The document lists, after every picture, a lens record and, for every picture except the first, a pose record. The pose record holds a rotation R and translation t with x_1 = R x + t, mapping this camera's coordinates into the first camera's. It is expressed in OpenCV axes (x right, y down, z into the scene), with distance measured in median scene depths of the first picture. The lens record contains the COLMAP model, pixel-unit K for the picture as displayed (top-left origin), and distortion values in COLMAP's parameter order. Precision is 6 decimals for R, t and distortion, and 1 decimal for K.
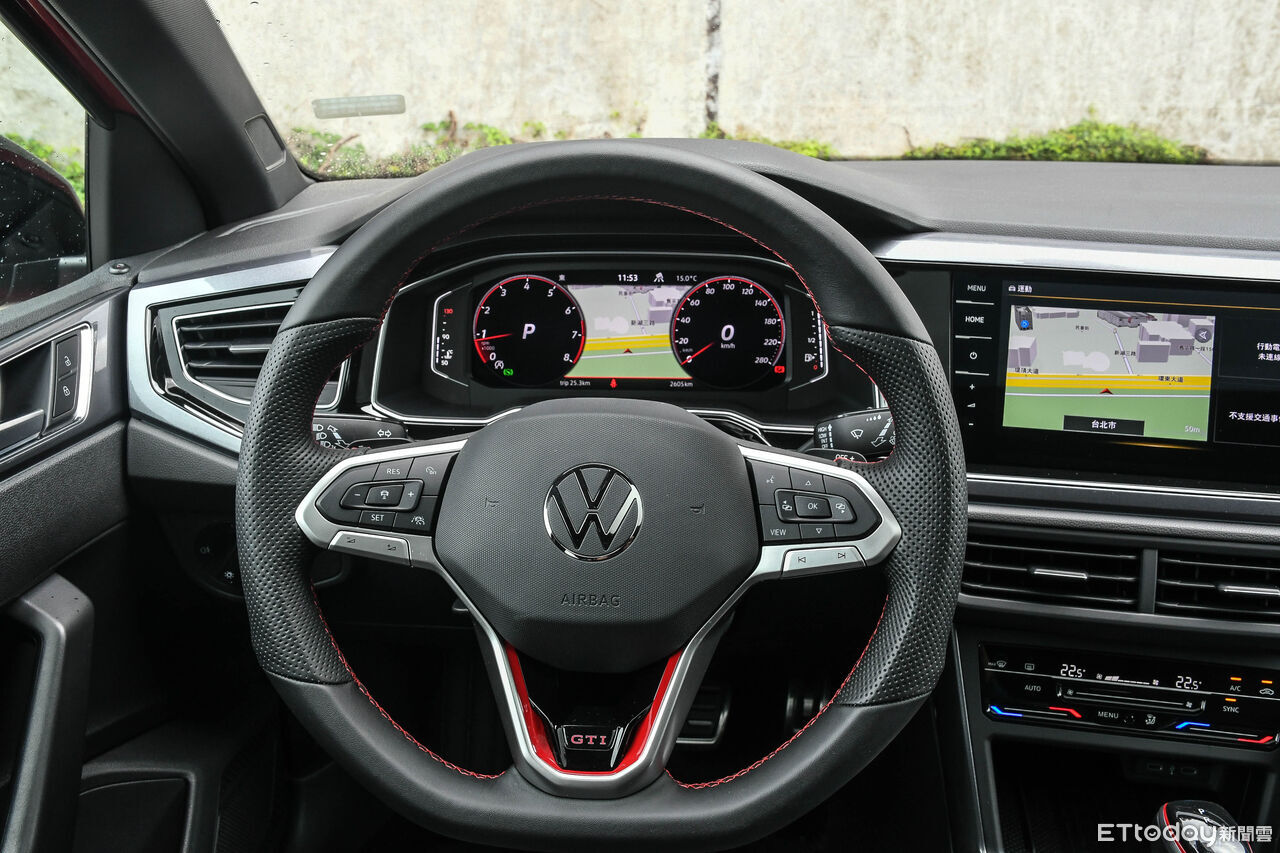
lens RADIAL K [[1045.2, 0, 633.3], [0, 1045.2, 438.1], [0, 0, 1]] dist [-0.058087, 0.076754]
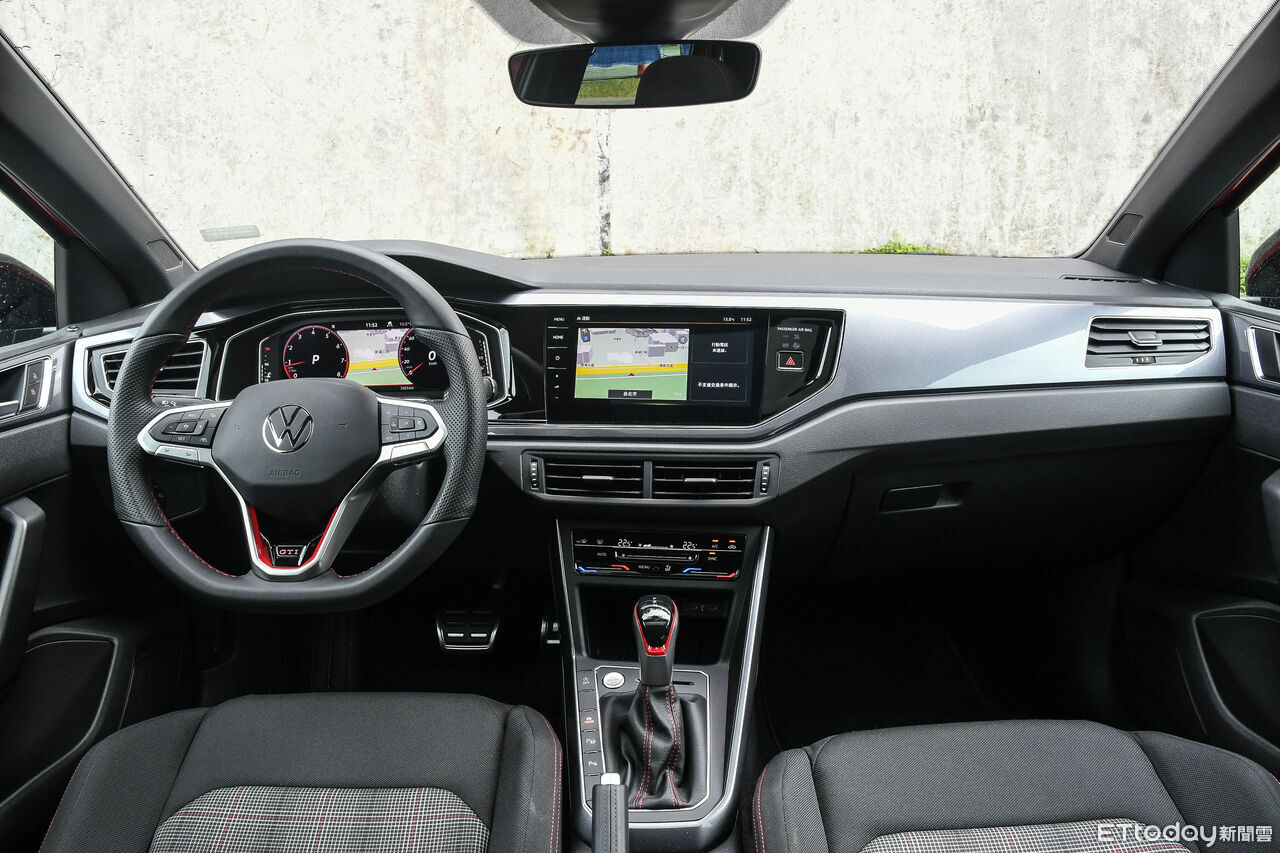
lens RADIAL K [[894.7, 0, 637.6], [0, 894.7, 432.4], [0, 0, 1]] dist [-0.109339, 0.012861]
pose [[0.998366, -0.033310, 0.046436, 0.344438], [0.037761, 0.994419, -0.098514, 0.170941], [-0.042895, 0.100107, 0.994052, -0.402531]]
